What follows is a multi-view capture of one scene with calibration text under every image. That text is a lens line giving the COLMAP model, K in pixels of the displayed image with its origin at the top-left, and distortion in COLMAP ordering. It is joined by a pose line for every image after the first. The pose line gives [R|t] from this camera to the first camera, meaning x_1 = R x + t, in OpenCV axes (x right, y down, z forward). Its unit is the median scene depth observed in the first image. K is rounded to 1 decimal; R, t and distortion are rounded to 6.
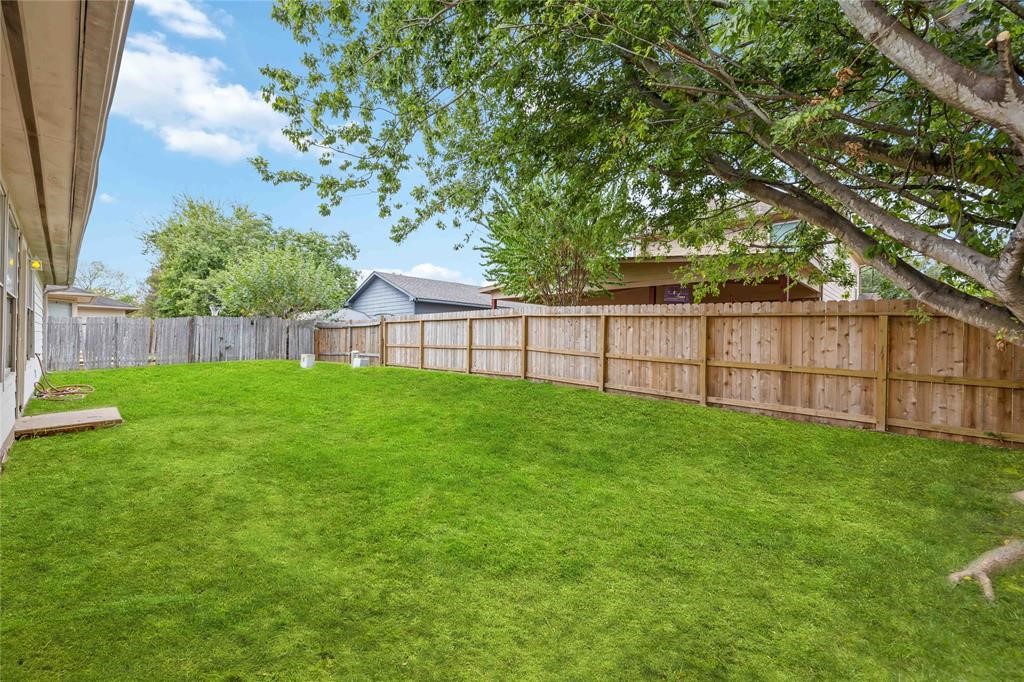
lens RADIAL K [[423.2, 0, 515.6], [0, 423.2, 342.9], [0, 0, 1]] dist [0.002130, 0.000096]
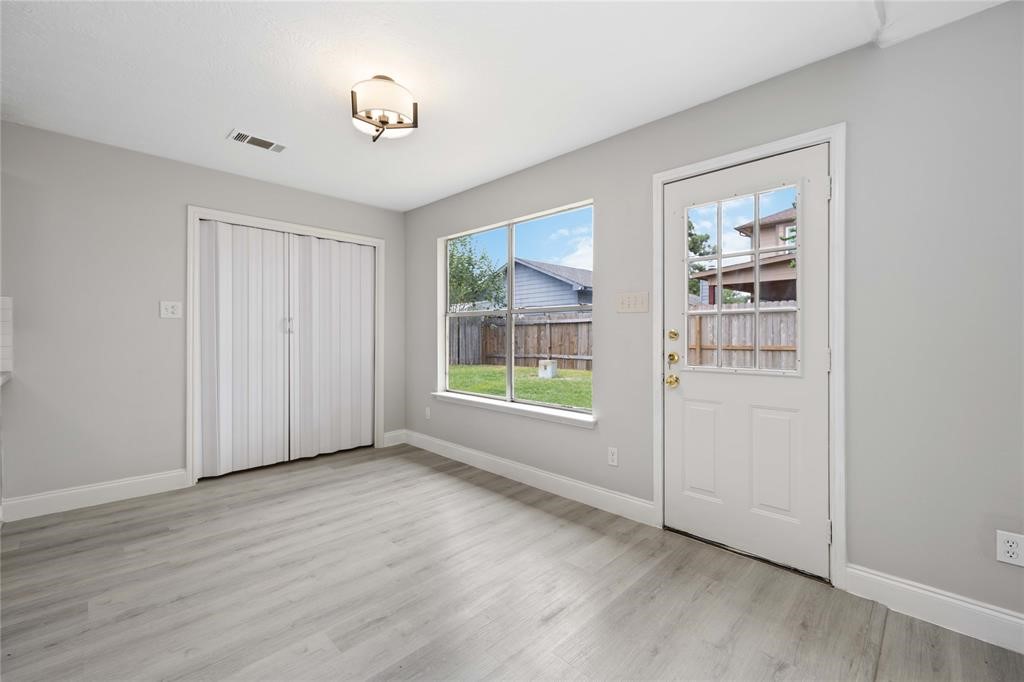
lens RADIAL K [[429.0, 0, 515.3], [0, 429.0, 336.3], [0, 0, 1]] dist [-0.001938, -0.000147]
pose [[0.999436, -0.021557, -0.025734, -0.748454], [0.021721, 0.999745, 0.006103, -0.034170], [0.025595, -0.006658, 0.999650, 0.287638]]
